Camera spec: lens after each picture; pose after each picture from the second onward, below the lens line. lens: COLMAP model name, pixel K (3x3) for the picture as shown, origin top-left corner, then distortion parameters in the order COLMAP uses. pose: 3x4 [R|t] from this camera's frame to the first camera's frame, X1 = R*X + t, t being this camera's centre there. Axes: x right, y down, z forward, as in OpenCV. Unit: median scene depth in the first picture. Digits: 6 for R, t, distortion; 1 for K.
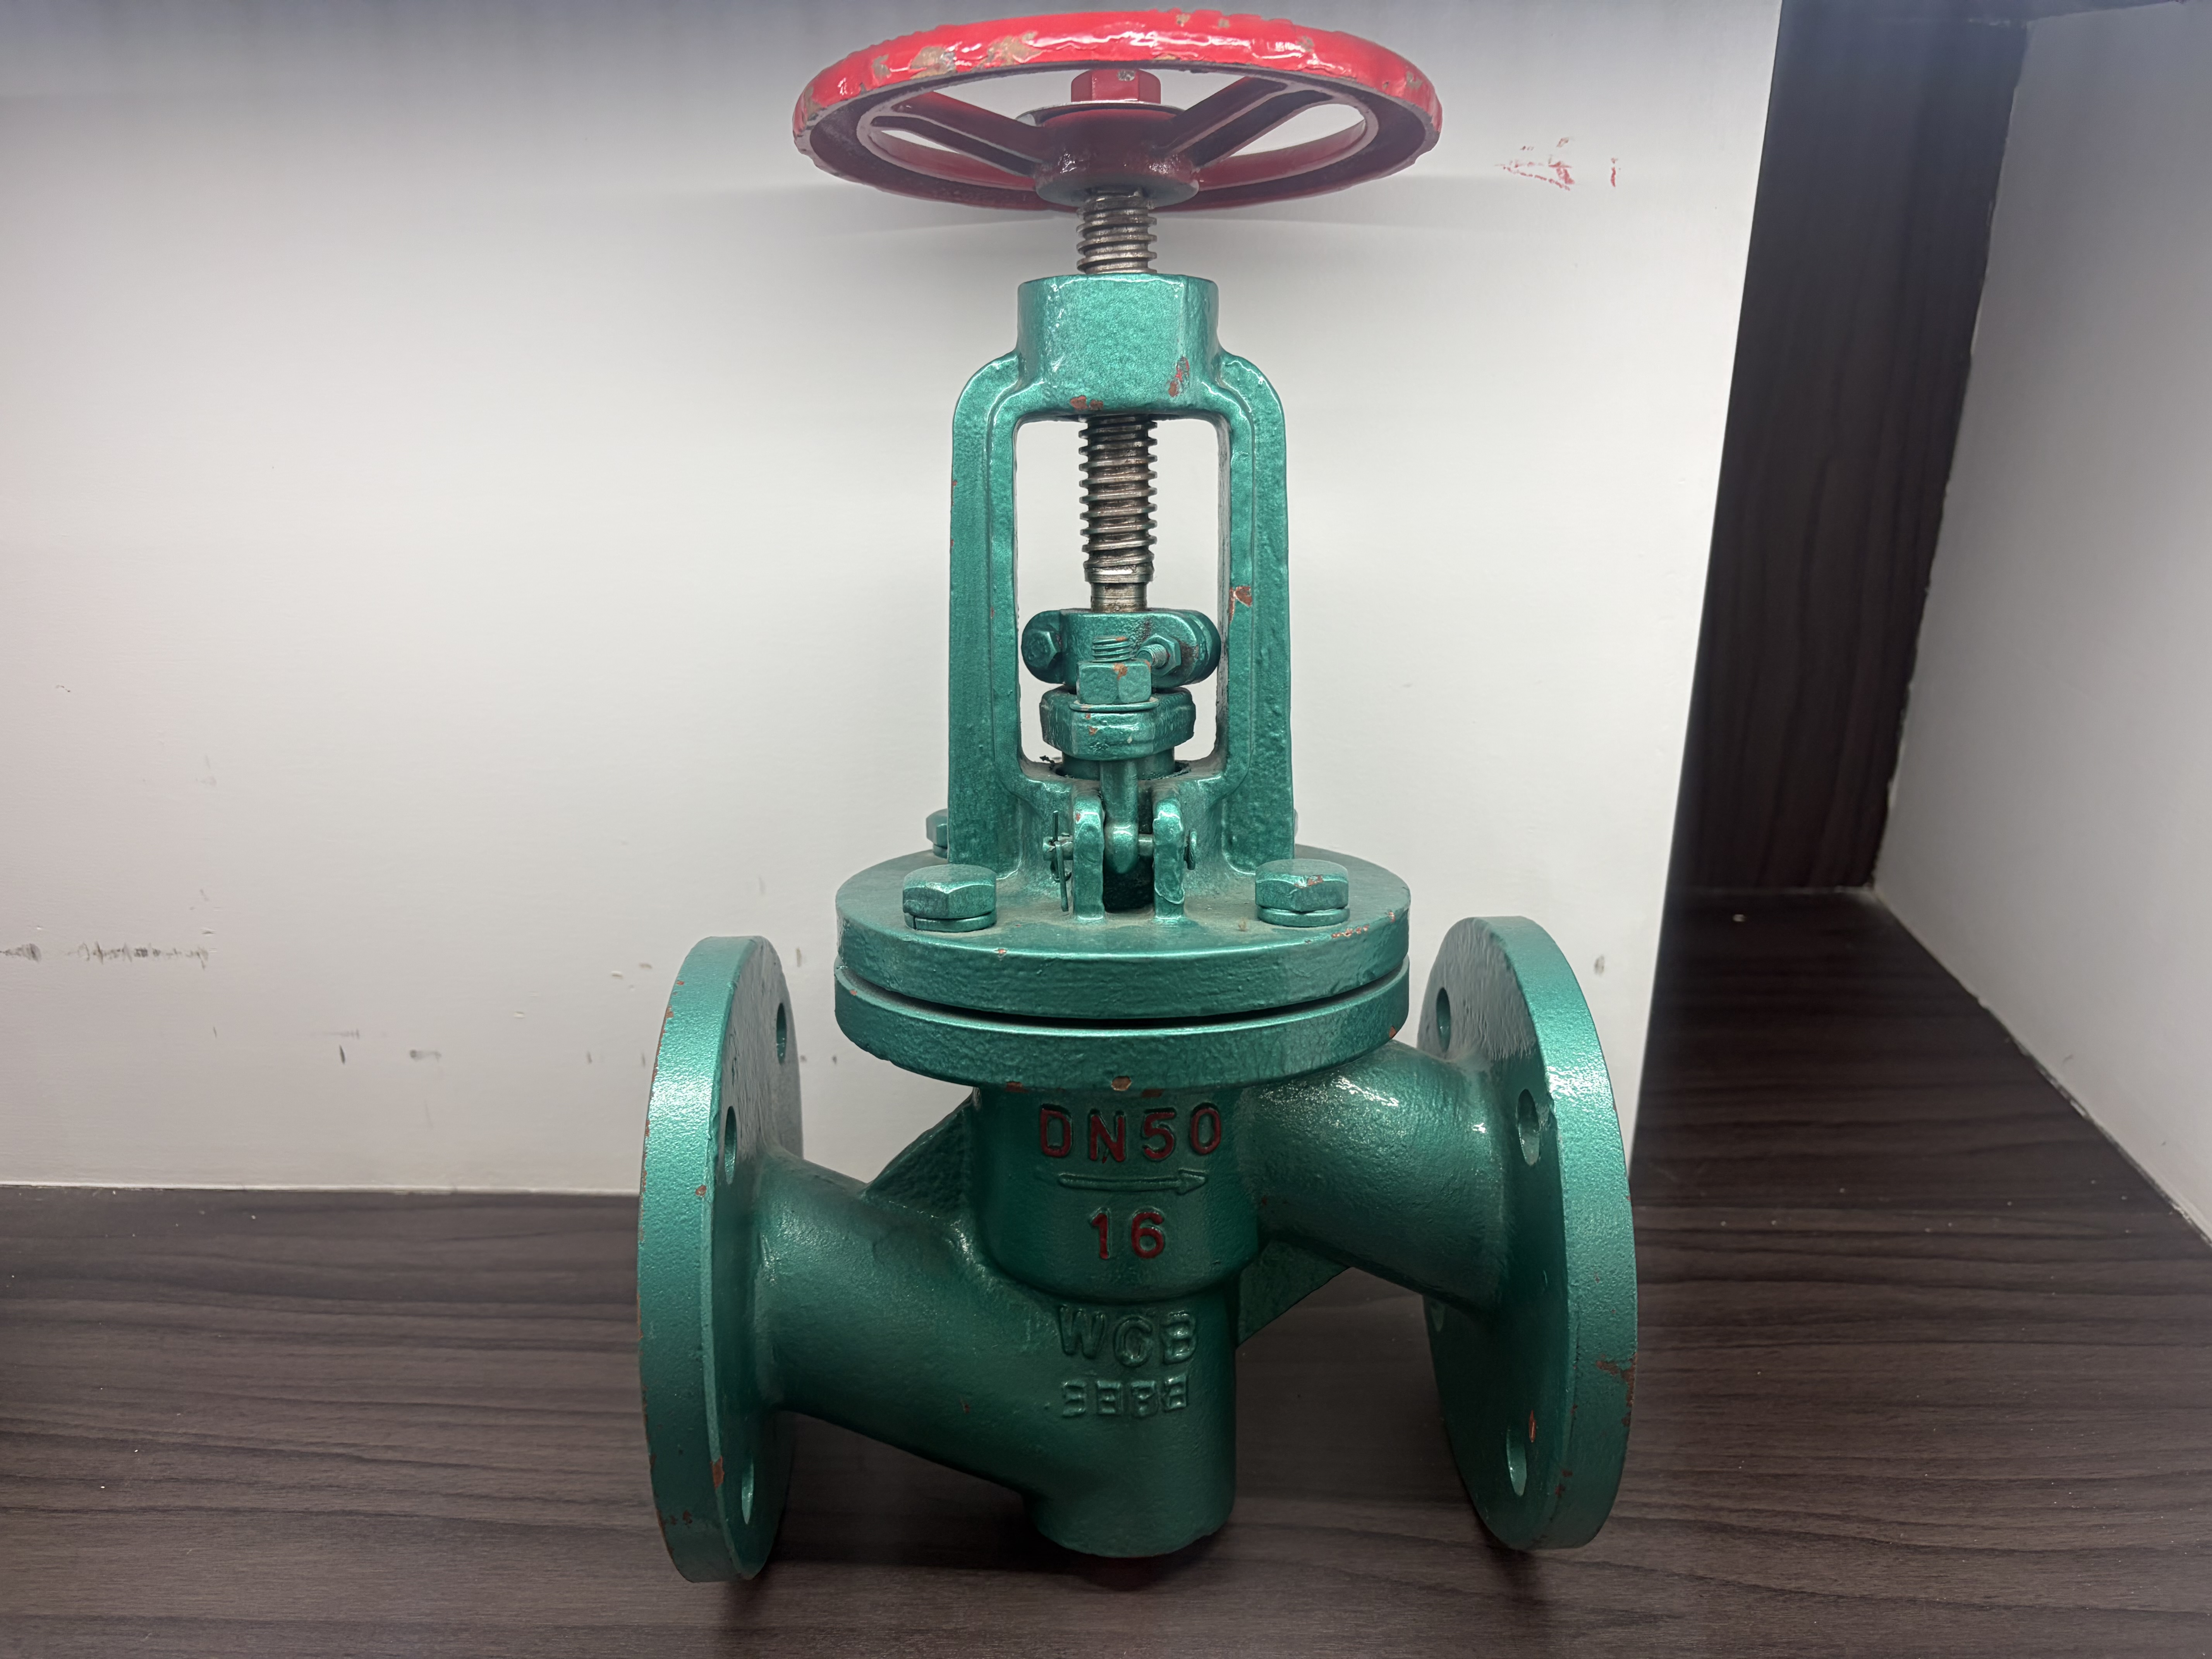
lens RADIAL K [[1699.6, 0, 1106.0], [0, 1699.6, 829.5], [0, 0, 1]] dist [0.019719, -0.000942]
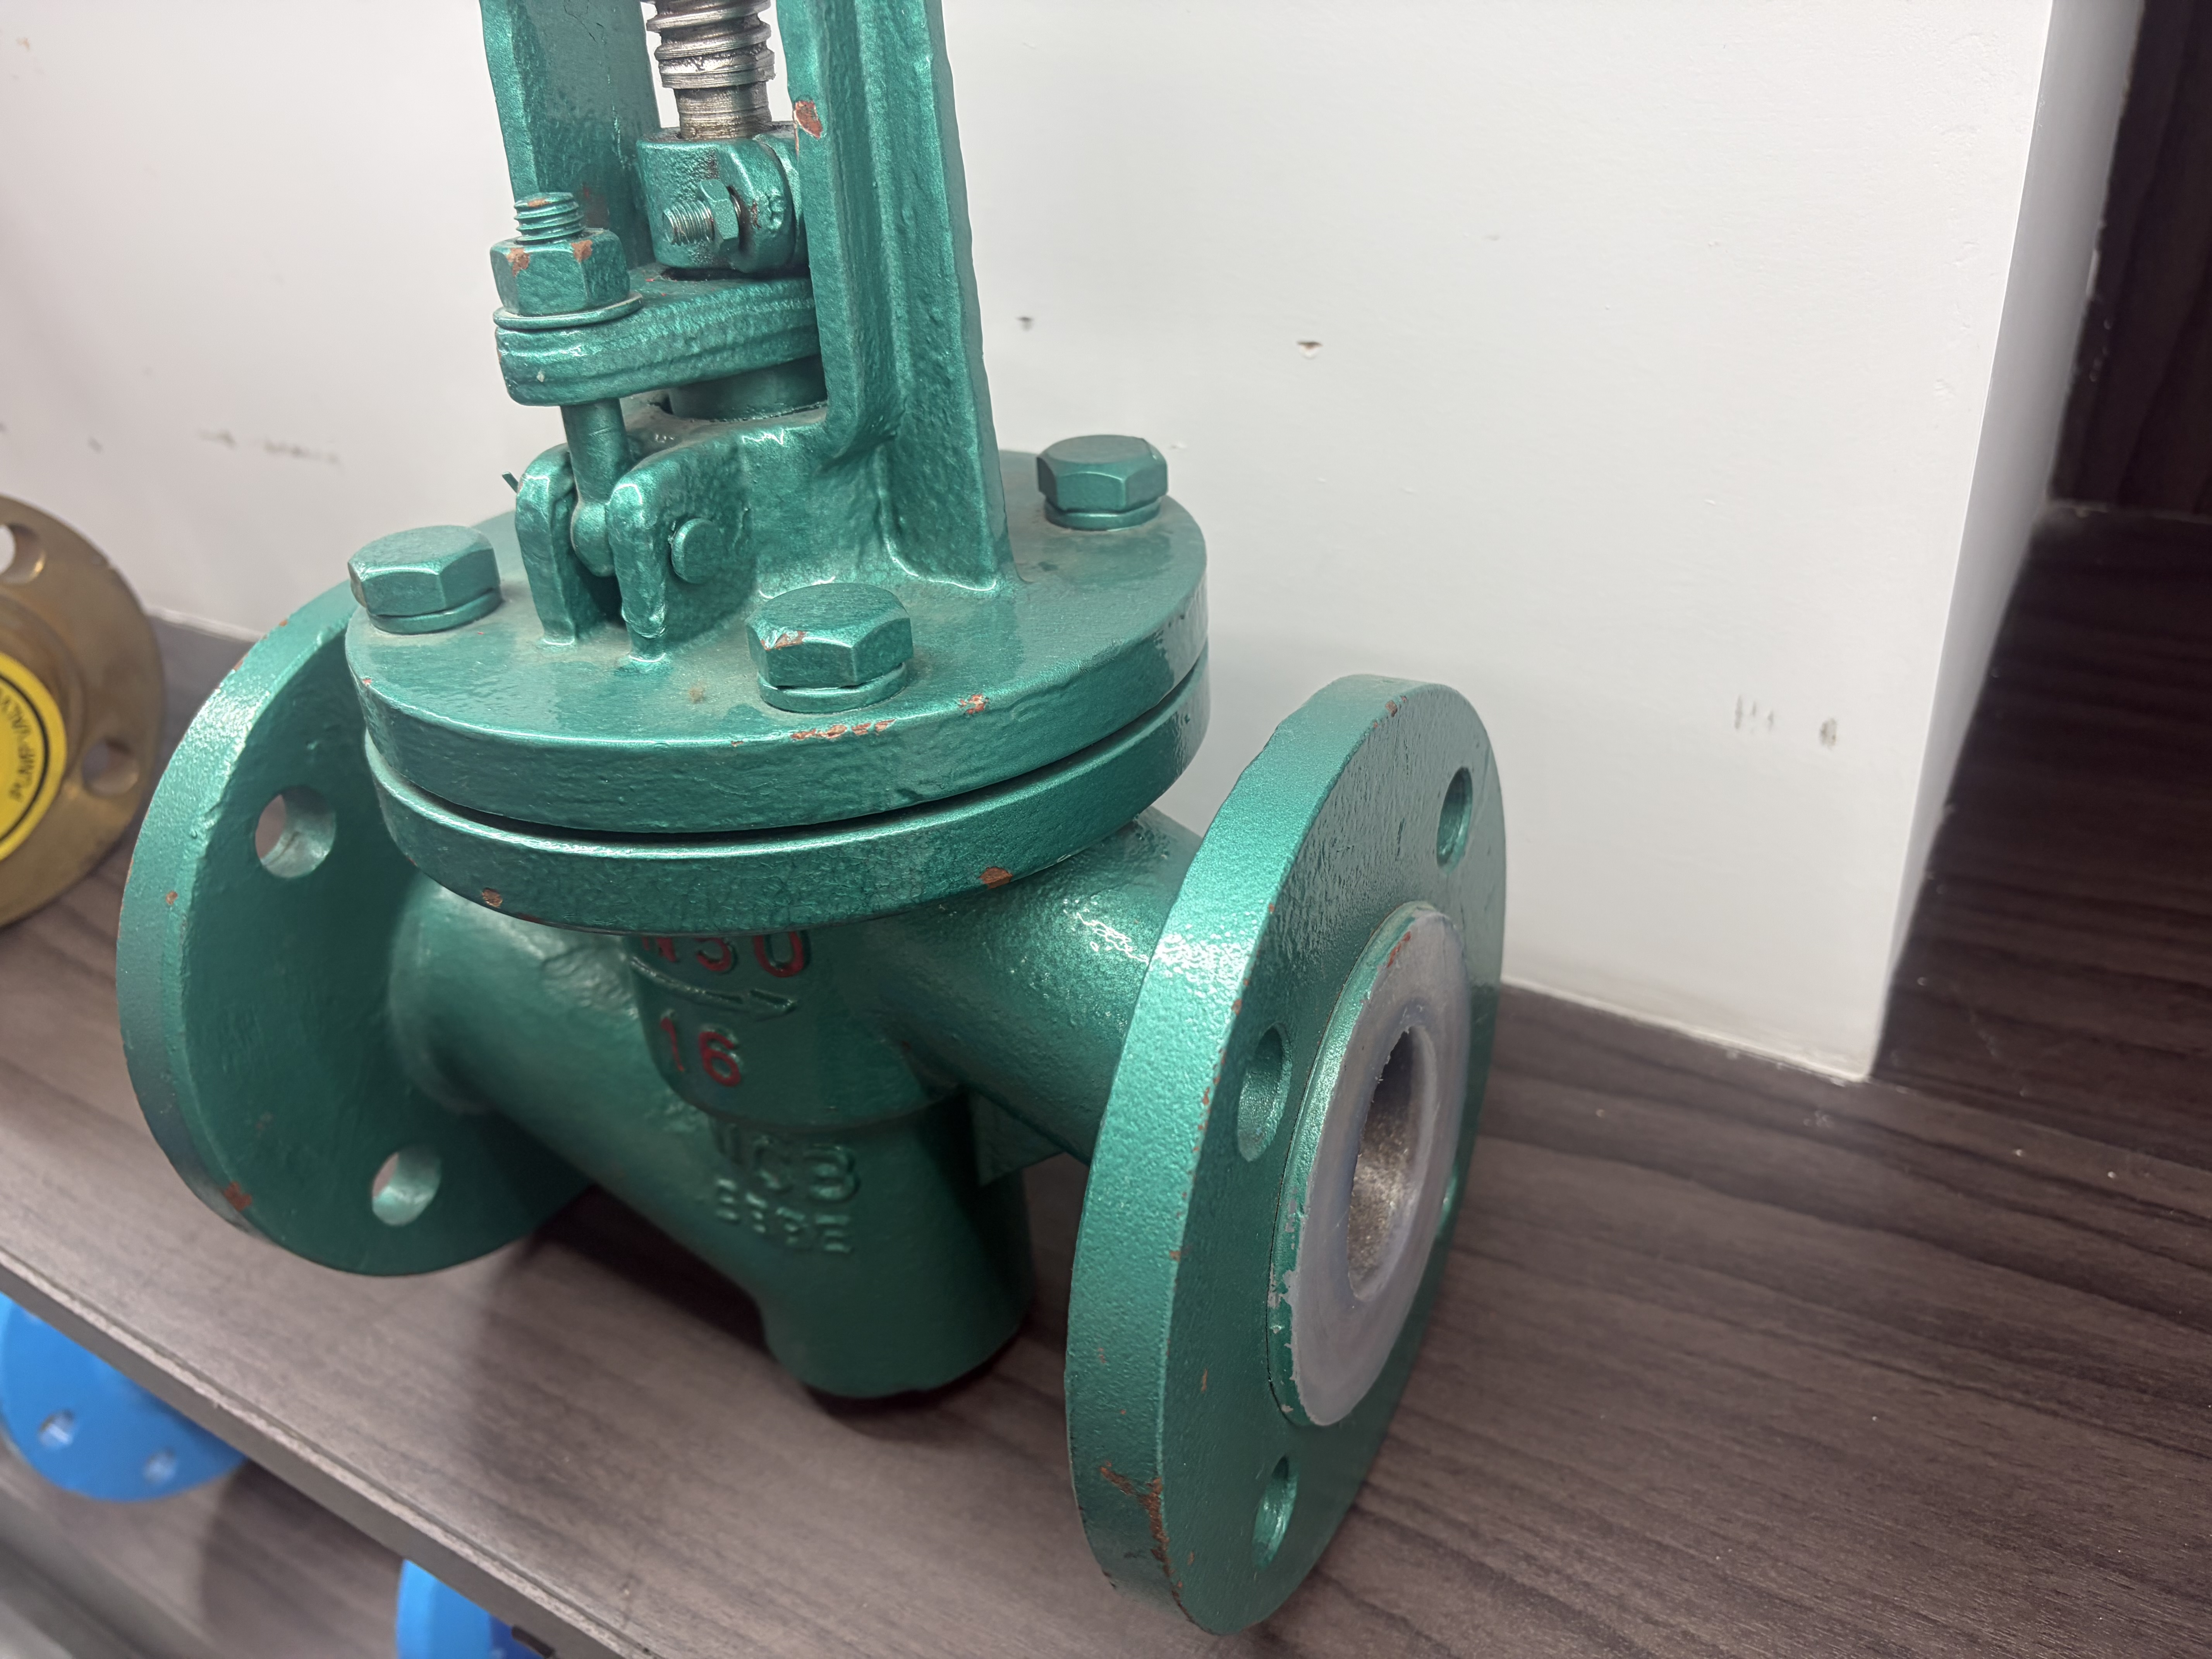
lens RADIAL K [[1699.6, 0, 1106.0], [0, 1699.6, 829.5], [0, 0, 1]] dist [0.019719, -0.000942]
pose [[0.864109, 0.206367, -0.459051, 0.461163], [-0.044156, 0.939642, 0.339299, -0.105524], [0.501364, -0.272921, 0.821065, 0.482367]]
